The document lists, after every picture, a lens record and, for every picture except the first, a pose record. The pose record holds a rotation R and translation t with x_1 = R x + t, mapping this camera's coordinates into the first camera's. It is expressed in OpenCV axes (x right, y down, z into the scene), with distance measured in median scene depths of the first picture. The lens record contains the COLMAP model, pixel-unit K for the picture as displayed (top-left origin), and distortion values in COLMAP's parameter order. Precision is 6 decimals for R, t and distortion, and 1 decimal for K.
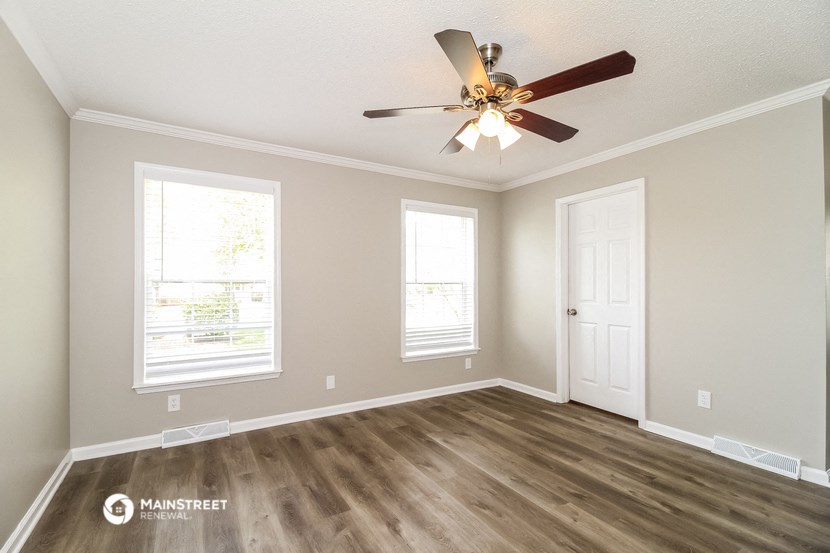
lens RADIAL K [[378.3, 0, 412.3], [0, 378.3, 279.4], [0, 0, 1]] dist [0.008573, -0.003297]
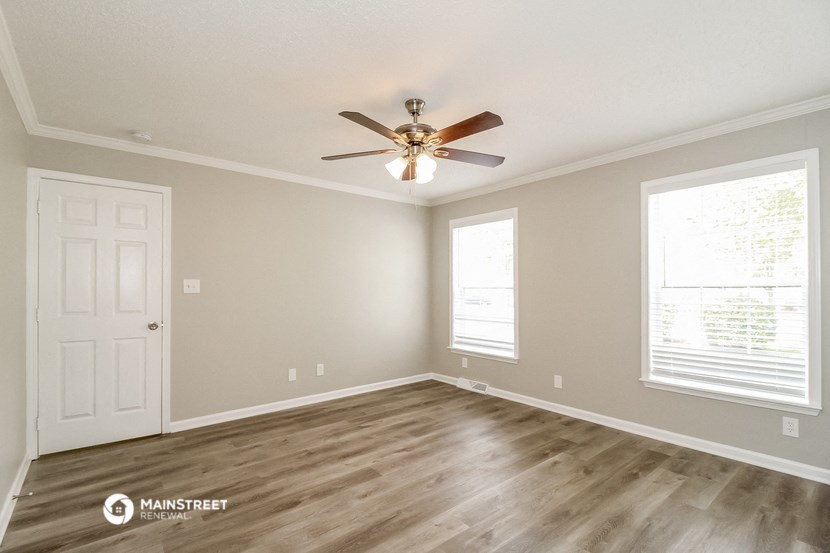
lens RADIAL K [[378.3, 0, 428.9], [0, 378.3, 291.2], [0, 0, 1]] dist [0.008573, -0.003297]
pose [[0.184541, 0.001036, -0.982824, 0.756903], [0.015926, 0.999865, 0.004044, 0.007939], [0.982696, -0.016399, 0.184500, 0.447438]]
